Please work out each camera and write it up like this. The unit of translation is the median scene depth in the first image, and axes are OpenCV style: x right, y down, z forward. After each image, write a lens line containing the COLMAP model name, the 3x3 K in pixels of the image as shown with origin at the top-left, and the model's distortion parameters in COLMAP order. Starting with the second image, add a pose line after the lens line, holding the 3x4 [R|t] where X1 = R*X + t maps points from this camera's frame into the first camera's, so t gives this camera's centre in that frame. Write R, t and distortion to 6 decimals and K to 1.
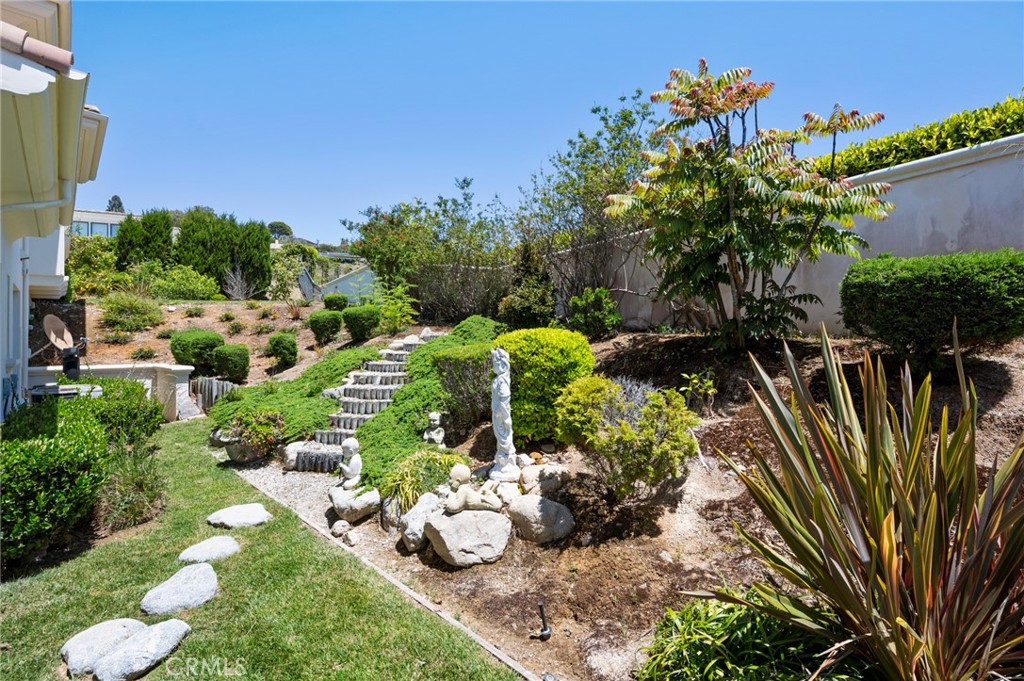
lens RADIAL K [[501.1, 0, 512.0], [0, 501.1, 340.5], [0, 0, 1]] dist [0.001048, -0.000287]
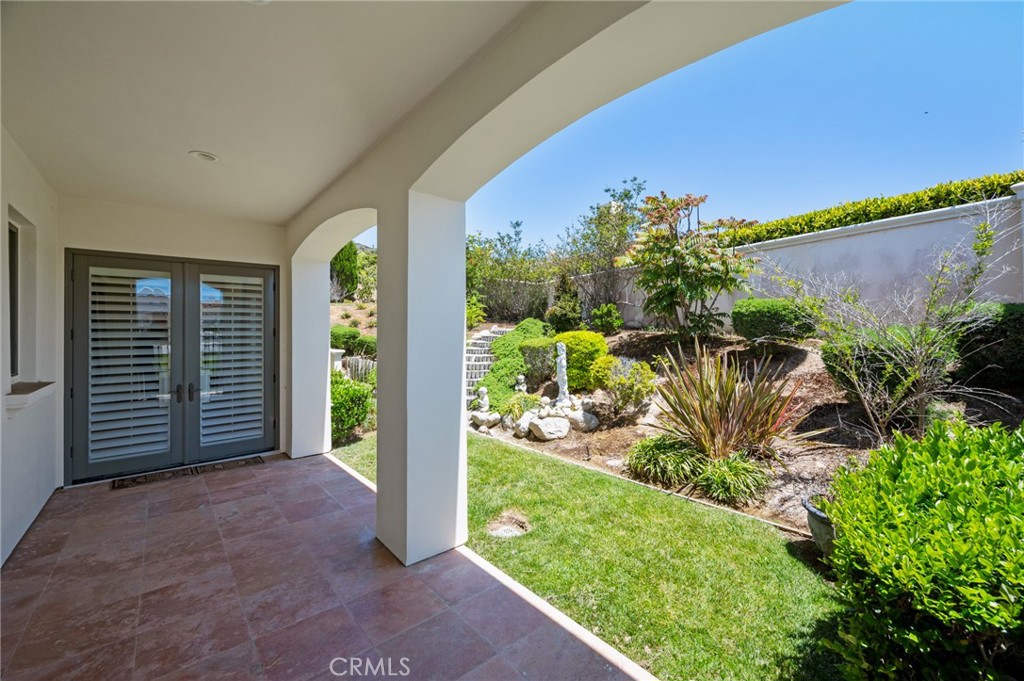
lens RADIAL K [[426.1, 0, 513.5], [0, 426.1, 325.8], [0, 0, 1]] dist [0.000220, 0.000067]
pose [[0.998847, 0.001296, -0.047986, -0.117889], [-0.001584, 0.999981, -0.005968, -0.035371], [0.047977, 0.006037, 0.998830, -0.650531]]
